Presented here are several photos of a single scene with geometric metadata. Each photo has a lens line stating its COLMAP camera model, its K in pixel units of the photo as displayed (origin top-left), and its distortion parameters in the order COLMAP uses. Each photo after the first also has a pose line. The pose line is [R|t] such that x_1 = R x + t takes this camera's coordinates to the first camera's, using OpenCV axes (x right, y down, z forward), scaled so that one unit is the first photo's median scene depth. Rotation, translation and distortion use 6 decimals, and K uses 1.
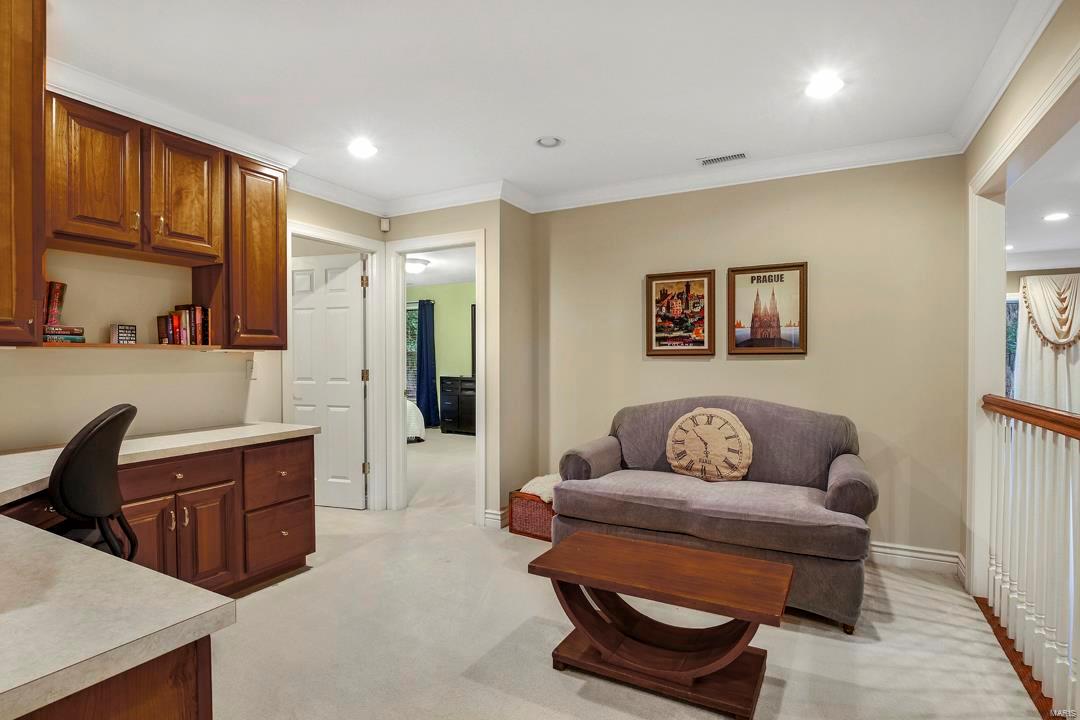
lens RADIAL K [[546.8, 0, 539.0], [0, 546.8, 364.7], [0, 0, 1]] dist [-0.022157, -0.001744]
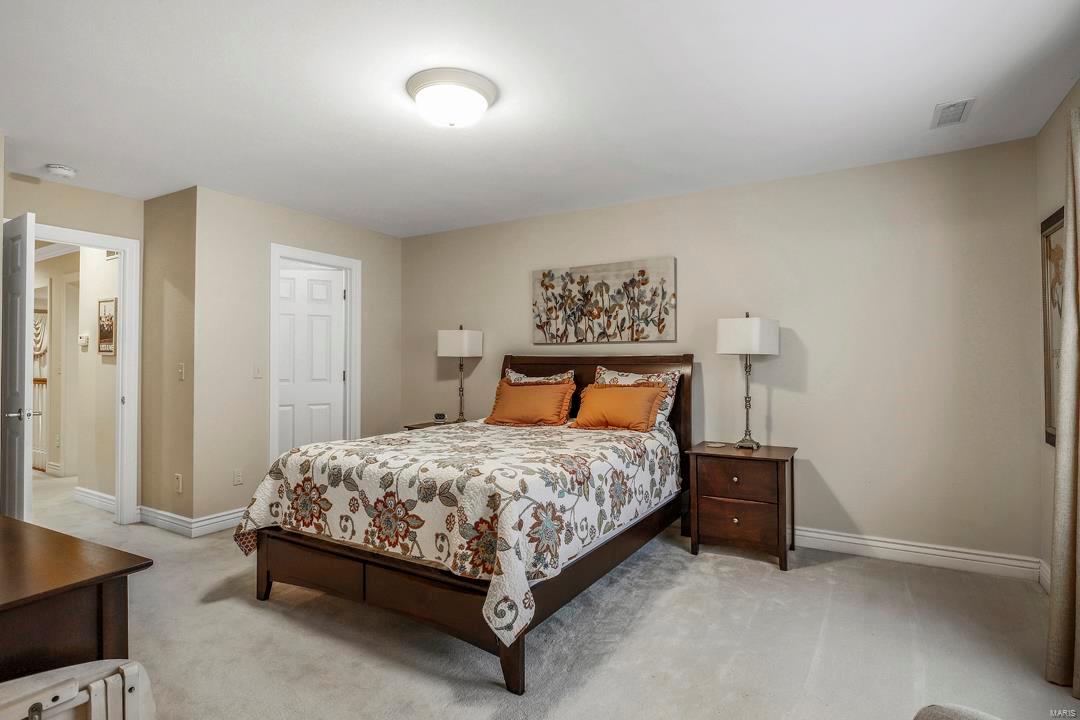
lens RADIAL K [[546.8, 0, 539.8], [0, 546.8, 360.0], [0, 0, 1]] dist [-0.022157, -0.001744]
pose [[0.031976, 0.010844, 0.999430, -0.631320], [0.016610, 0.999797, -0.011379, 0.021955], [-0.999351, 0.016965, 0.031789, -0.613492]]
